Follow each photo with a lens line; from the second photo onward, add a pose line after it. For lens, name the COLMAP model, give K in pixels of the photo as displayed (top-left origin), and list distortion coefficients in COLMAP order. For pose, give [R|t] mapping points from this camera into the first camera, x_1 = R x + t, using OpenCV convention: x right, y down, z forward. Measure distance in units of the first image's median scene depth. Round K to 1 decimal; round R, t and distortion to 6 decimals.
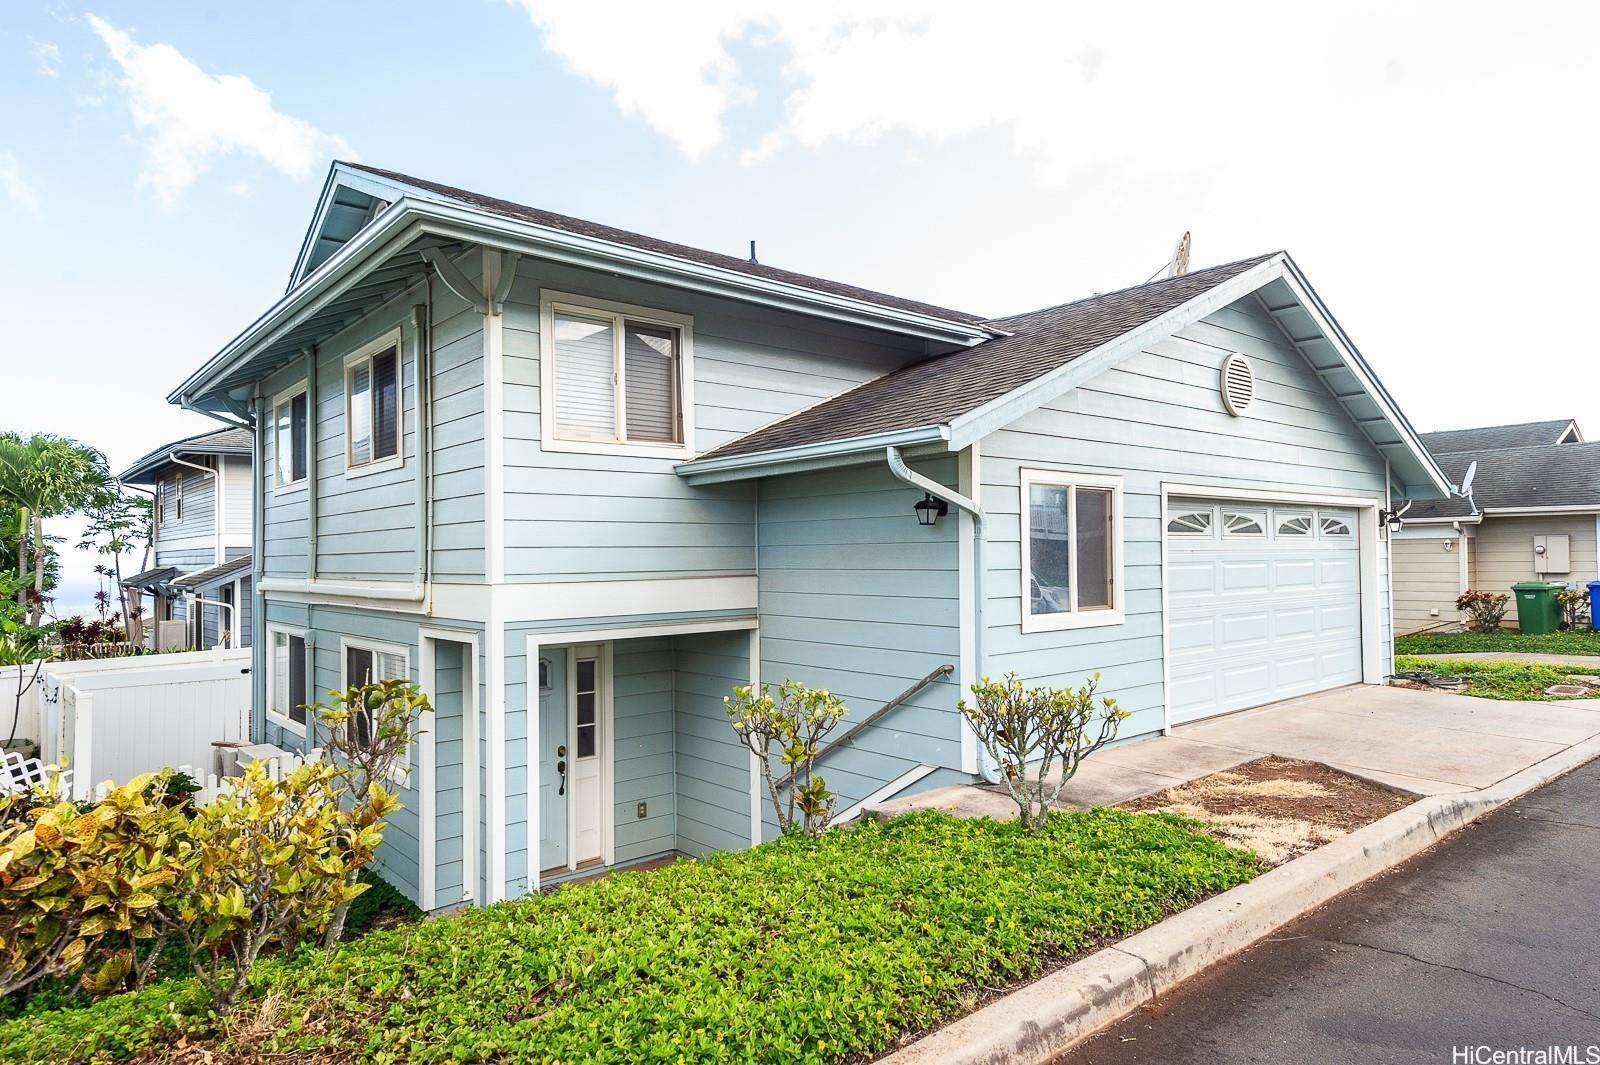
lens RADIAL K [[943.5, 0, 800.0], [0, 943.5, 532.5], [0, 0, 1]] dist [0.041384, 0.000524]
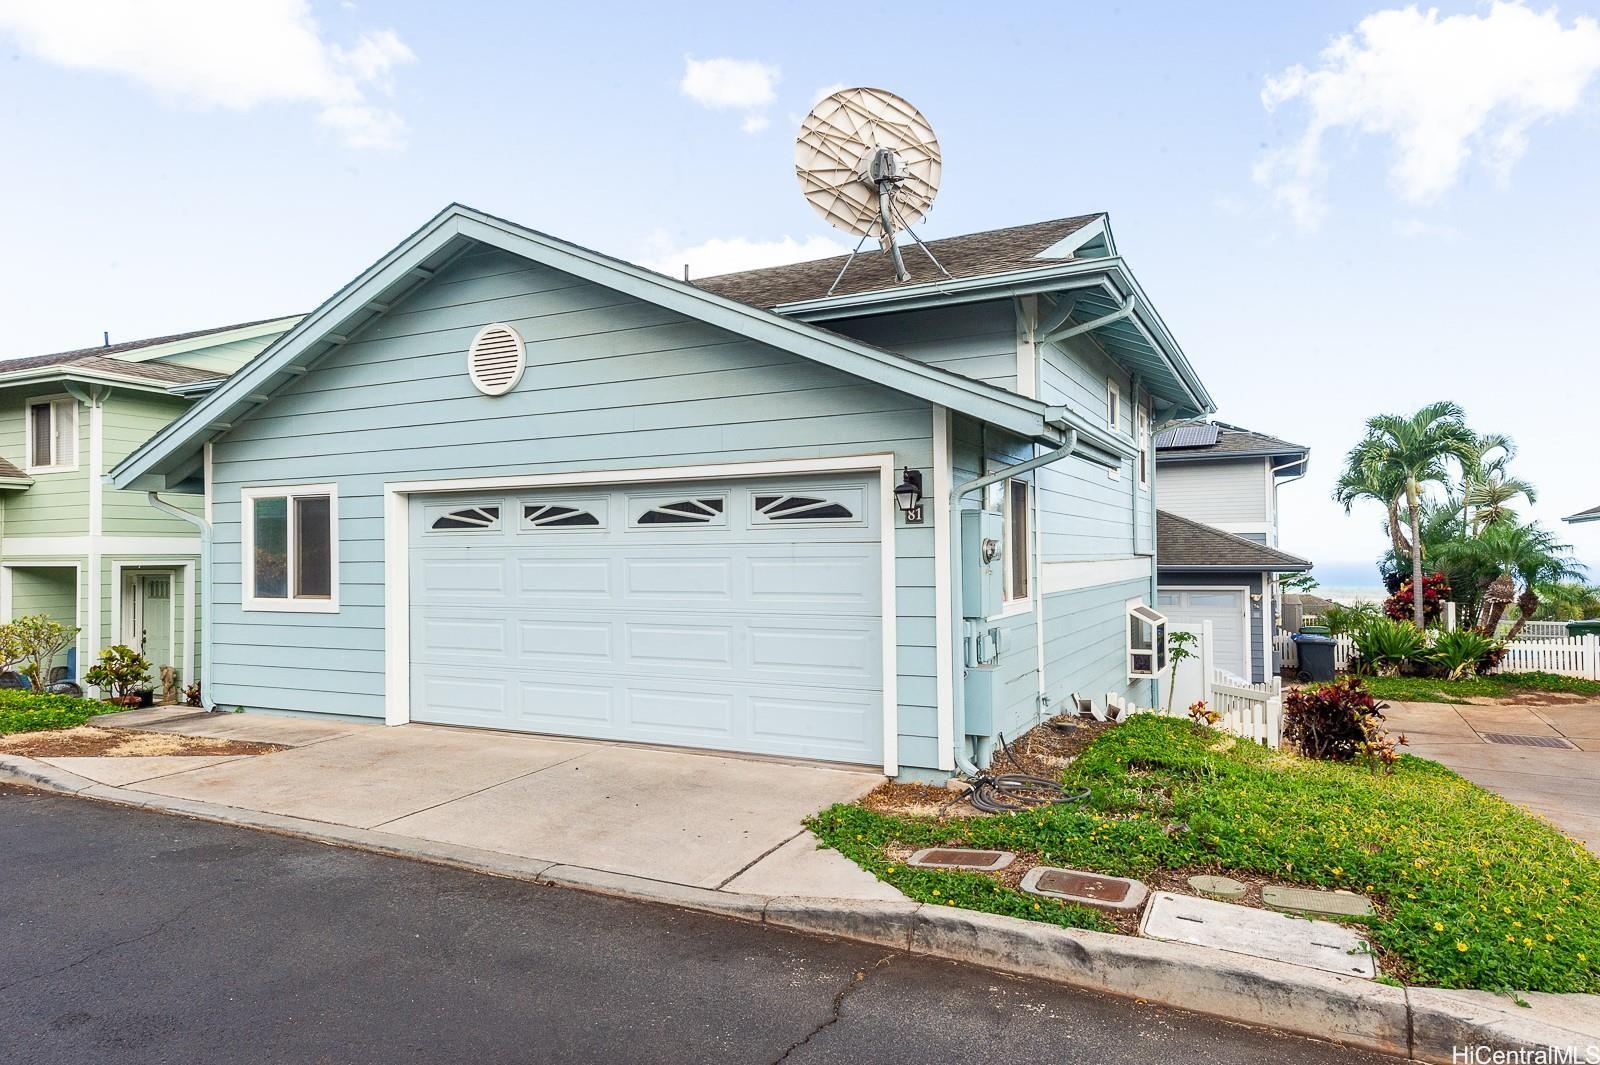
lens RADIAL K [[984.5, 0, 800.0], [0, 984.5, 532.5], [0, 0, 1]] dist [0.068858, 0.000639]
pose [[0.378321, -0.012032, -0.925596, 1.658927], [0.025862, 0.999663, -0.002424, 0.017404], [0.925313, -0.023021, 0.378505, 1.062547]]
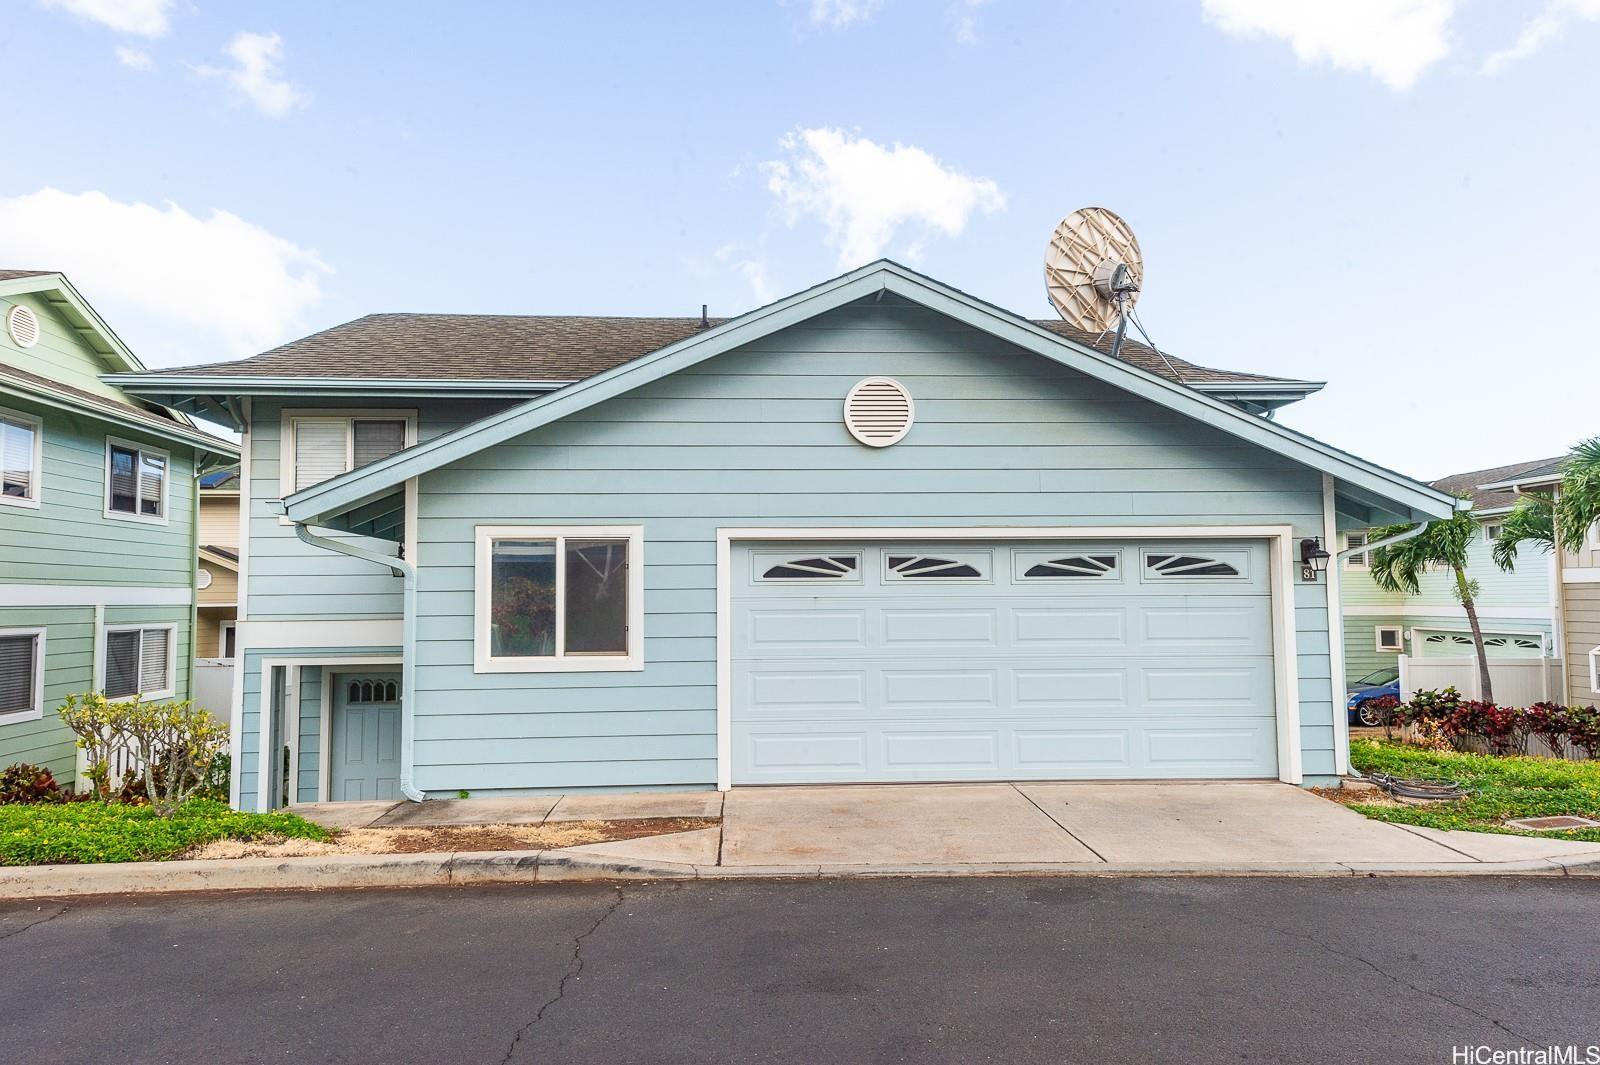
lens RADIAL K [[1035.9, 0, 800.0], [0, 1035.9, 532.5], [0, 0, 1]] dist [0.054595, 0.000525]
pose [[0.798146, -0.033254, -0.601546, 1.150104], [0.013148, 0.999199, -0.037792, -0.007244], [0.602321, 0.022254, 0.797944, 0.214210]]
